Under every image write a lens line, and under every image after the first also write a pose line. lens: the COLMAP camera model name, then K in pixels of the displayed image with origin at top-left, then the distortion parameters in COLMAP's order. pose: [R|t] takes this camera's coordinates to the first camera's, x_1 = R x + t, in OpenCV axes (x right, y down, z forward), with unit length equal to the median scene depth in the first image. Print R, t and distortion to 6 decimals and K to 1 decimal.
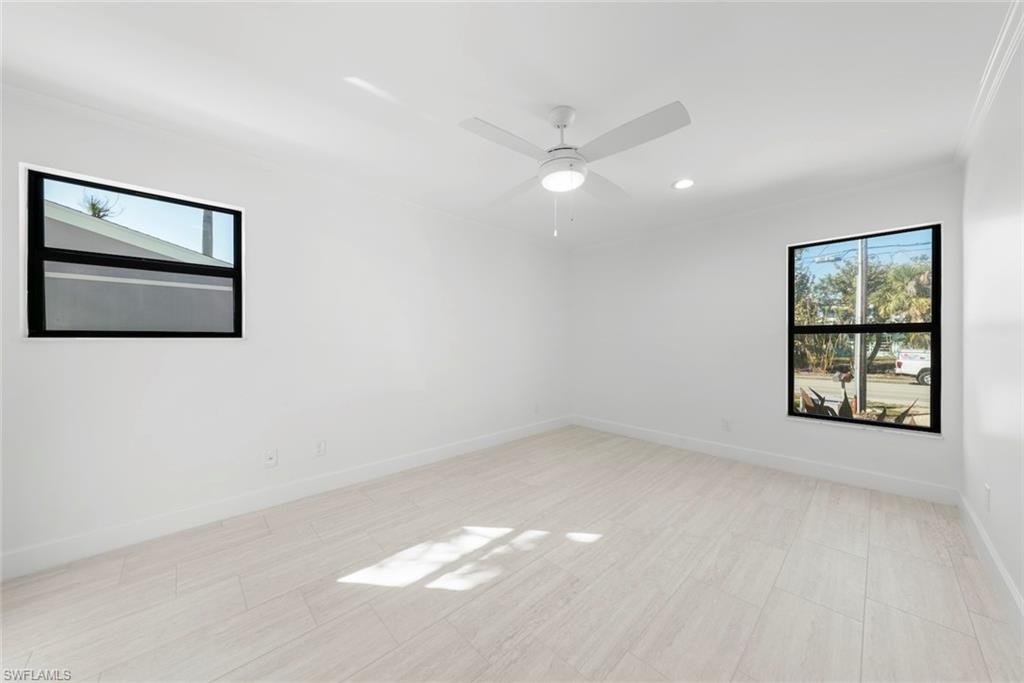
lens RADIAL K [[353.2, 0, 512.0], [0, 353.2, 341.5], [0, 0, 1]] dist [-0.001340, -0.000048]
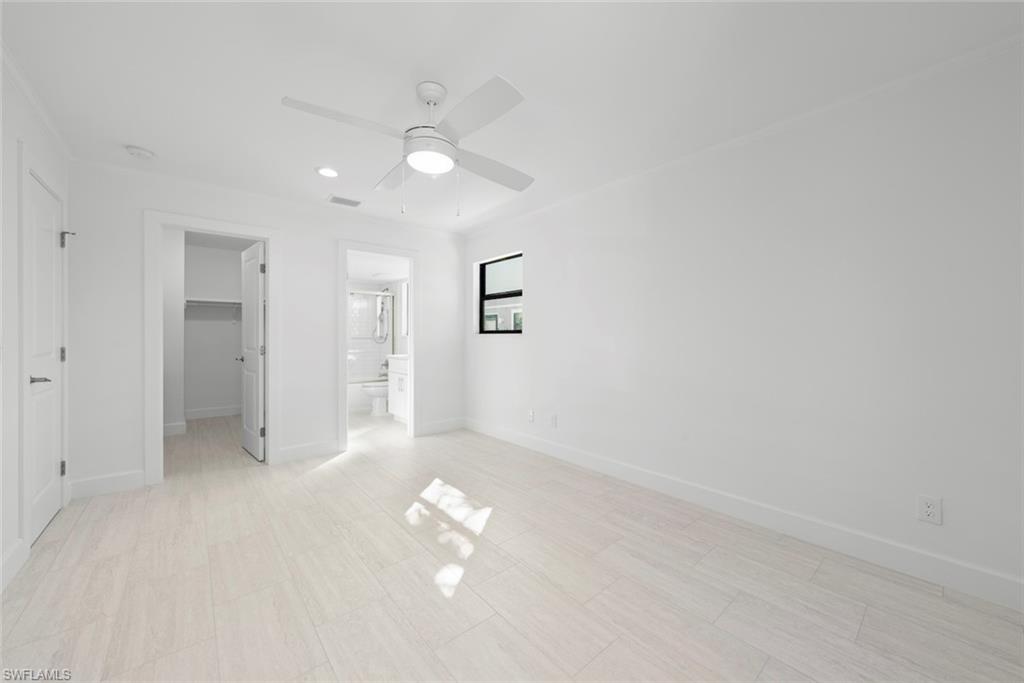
lens RADIAL K [[380.2, 0, 512.0], [0, 380.2, 341.5], [0, 0, 1]] dist [0.000248, -0.000179]
pose [[-0.059767, 0.015331, -0.998095, 1.148194], [-0.005390, 0.999863, 0.015681, -0.002280], [0.998198, 0.006317, -0.059677, 1.308674]]
